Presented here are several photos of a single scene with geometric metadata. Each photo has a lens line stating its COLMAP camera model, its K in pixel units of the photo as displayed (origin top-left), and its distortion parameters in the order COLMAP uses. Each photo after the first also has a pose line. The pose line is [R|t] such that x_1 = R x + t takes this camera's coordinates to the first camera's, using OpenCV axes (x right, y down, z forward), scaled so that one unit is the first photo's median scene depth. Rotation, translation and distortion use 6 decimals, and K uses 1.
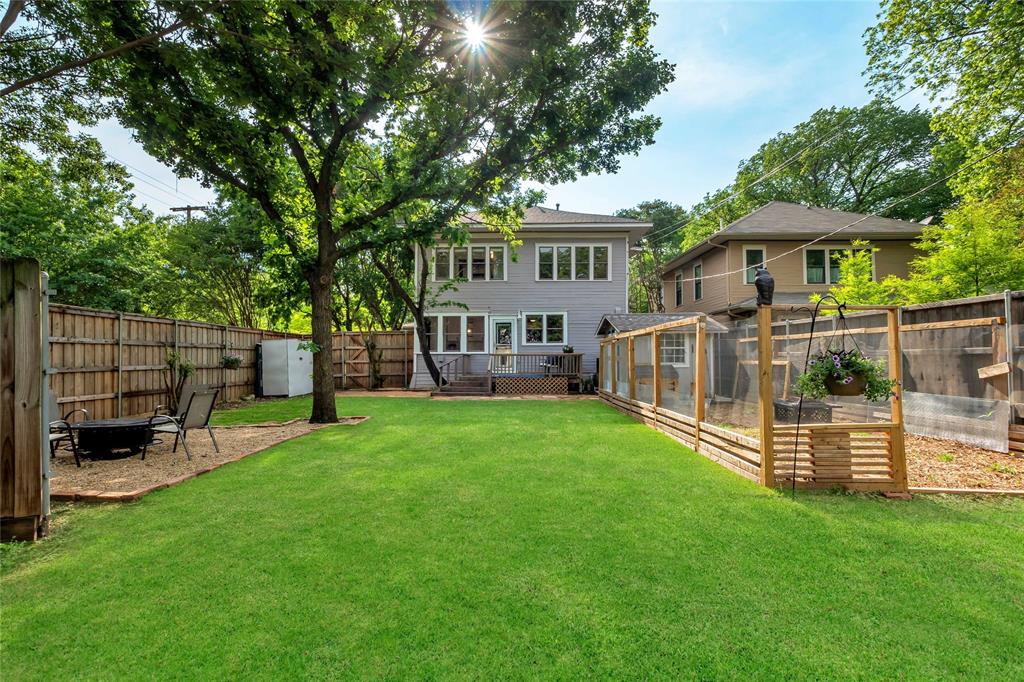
lens RADIAL K [[481.1, 0, 510.3], [0, 481.1, 348.6], [0, 0, 1]] dist [-0.002462, -0.000706]
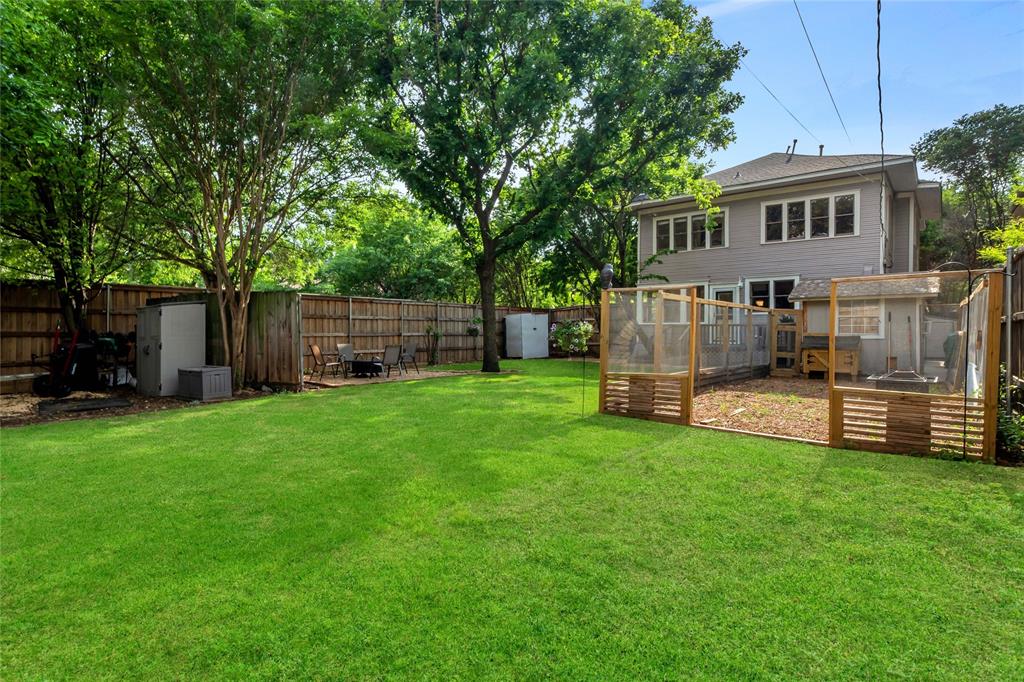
lens RADIAL K [[558.0, 0, 510.7], [0, 558.0, 336.4], [0, 0, 1]] dist [-0.007955, -0.000793]
pose [[0.772909, 0.008417, -0.634461, 0.362662], [0.011077, 0.999581, 0.026754, 0.001013], [0.634420, -0.027706, 0.772492, -0.125529]]
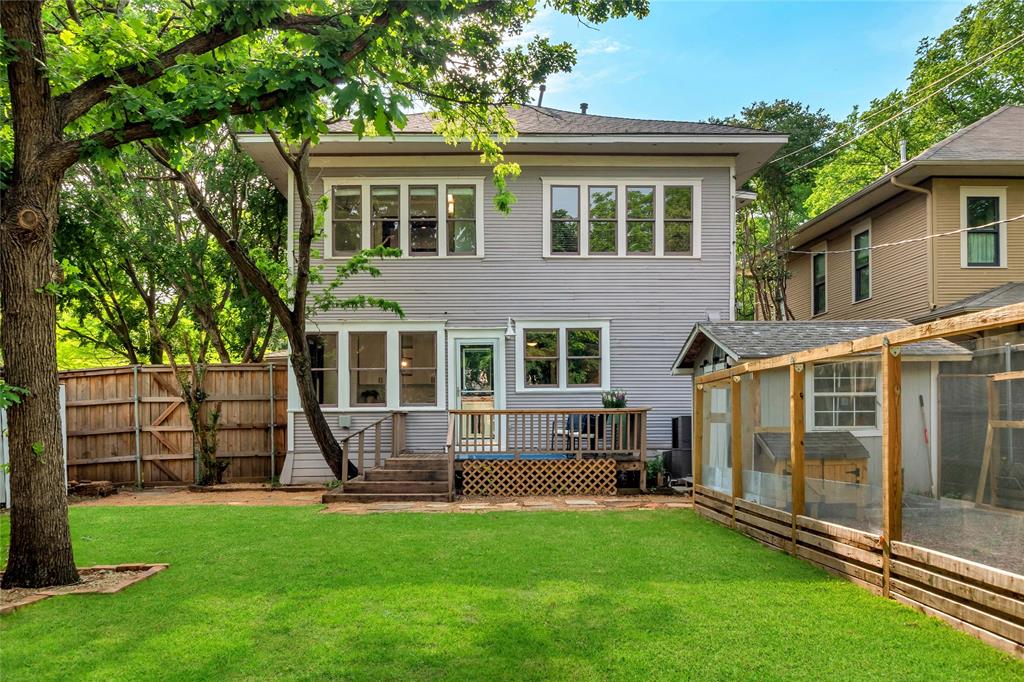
lens RADIAL K [[877.3, 0, 511.7], [0, 877.3, 413.4], [0, 0, 1]] dist [0.003720, 0.001664]
pose [[0.999253, -0.006779, 0.038040, -0.013186], [0.006309, 0.999902, 0.012462, 0.003318], [-0.038120, -0.012213, 0.999199, 0.131046]]
